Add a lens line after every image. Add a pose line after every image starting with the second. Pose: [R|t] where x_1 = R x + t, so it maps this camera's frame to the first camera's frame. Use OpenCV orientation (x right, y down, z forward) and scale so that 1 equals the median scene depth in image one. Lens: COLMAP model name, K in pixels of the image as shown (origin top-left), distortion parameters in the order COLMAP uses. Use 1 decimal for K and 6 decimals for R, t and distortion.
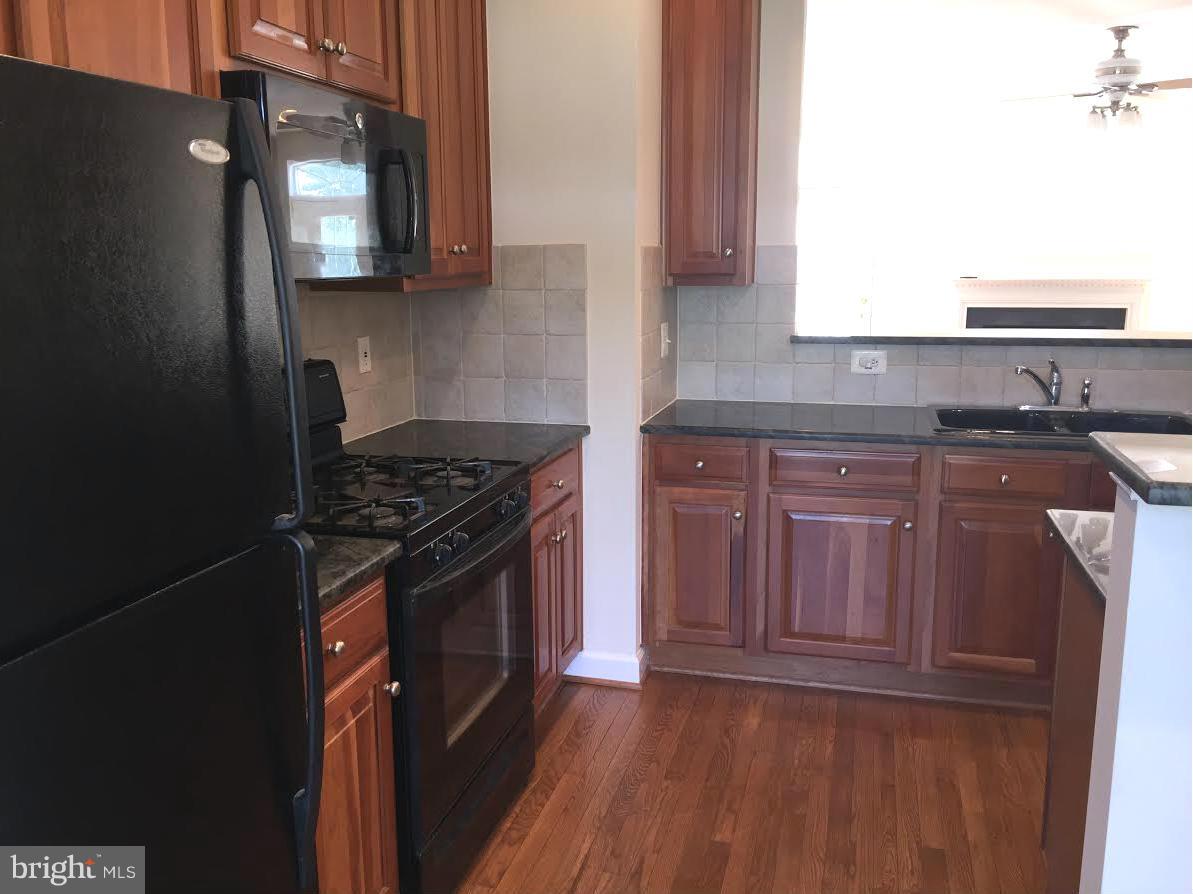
lens RADIAL K [[995.6, 0, 594.0], [0, 995.6, 446.3], [0, 0, 1]] dist [0.011254, 0.001367]
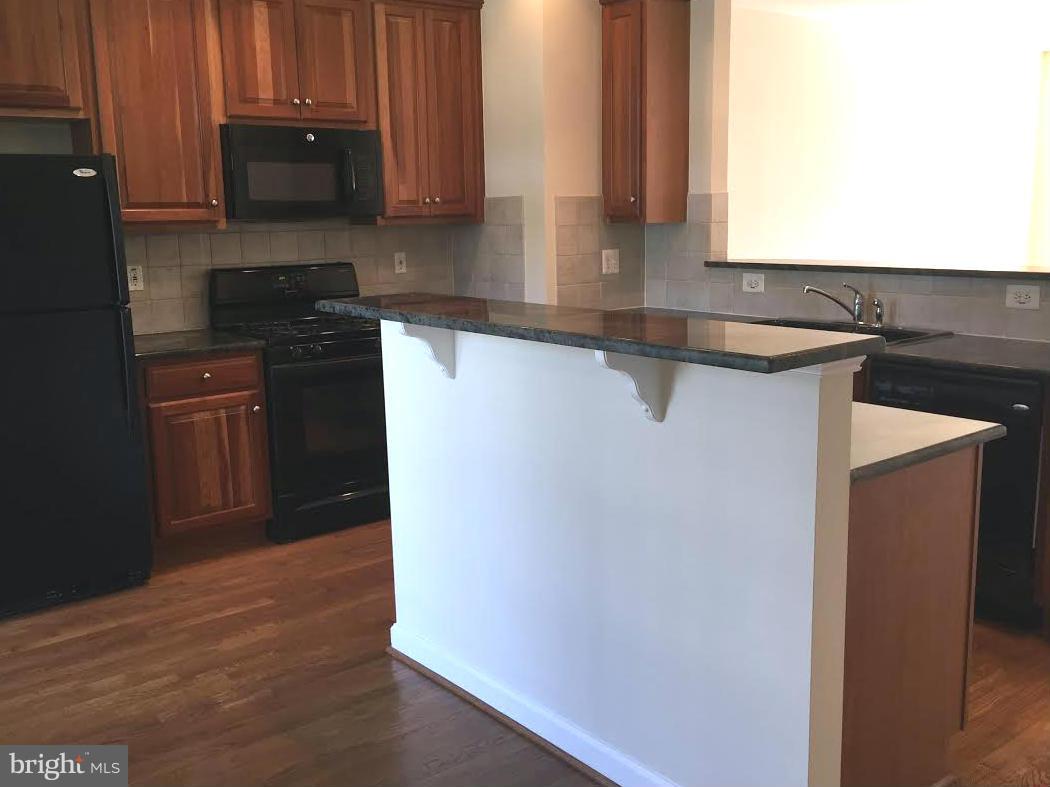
lens RADIAL K [[1026.0, 0, 525.5], [0, 1026.0, 394.2], [0, 0, 1]] dist [0.047477, 0.000000]
pose [[0.802590, 0.100960, -0.587926, 0.936679], [-0.097412, 0.994526, 0.037803, 0.041430], [0.588524, 0.026931, 0.808031, -0.270679]]
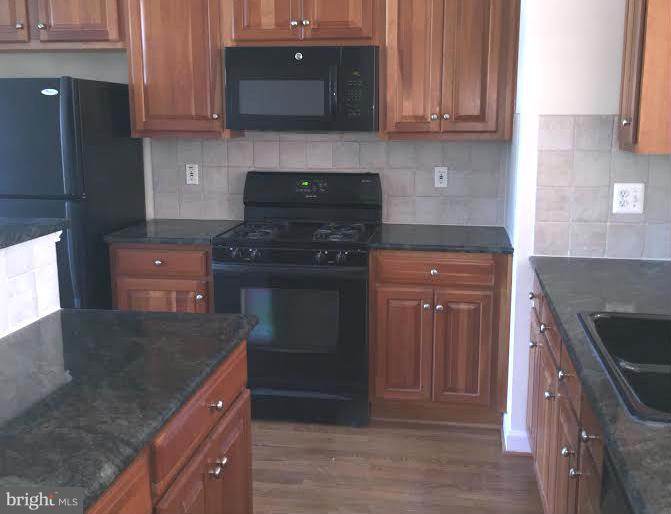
lens RADIAL K [[768.2, 0, 334.3], [0, 768.2, 251.4], [0, 0, 1]] dist [0.049507, 0.000000]
pose [[0.096862, 0.191097, -0.976780, 0.992107], [-0.184004, 0.967916, 0.171116, -0.150585], [0.978141, 0.163157, 0.128917, 0.632473]]
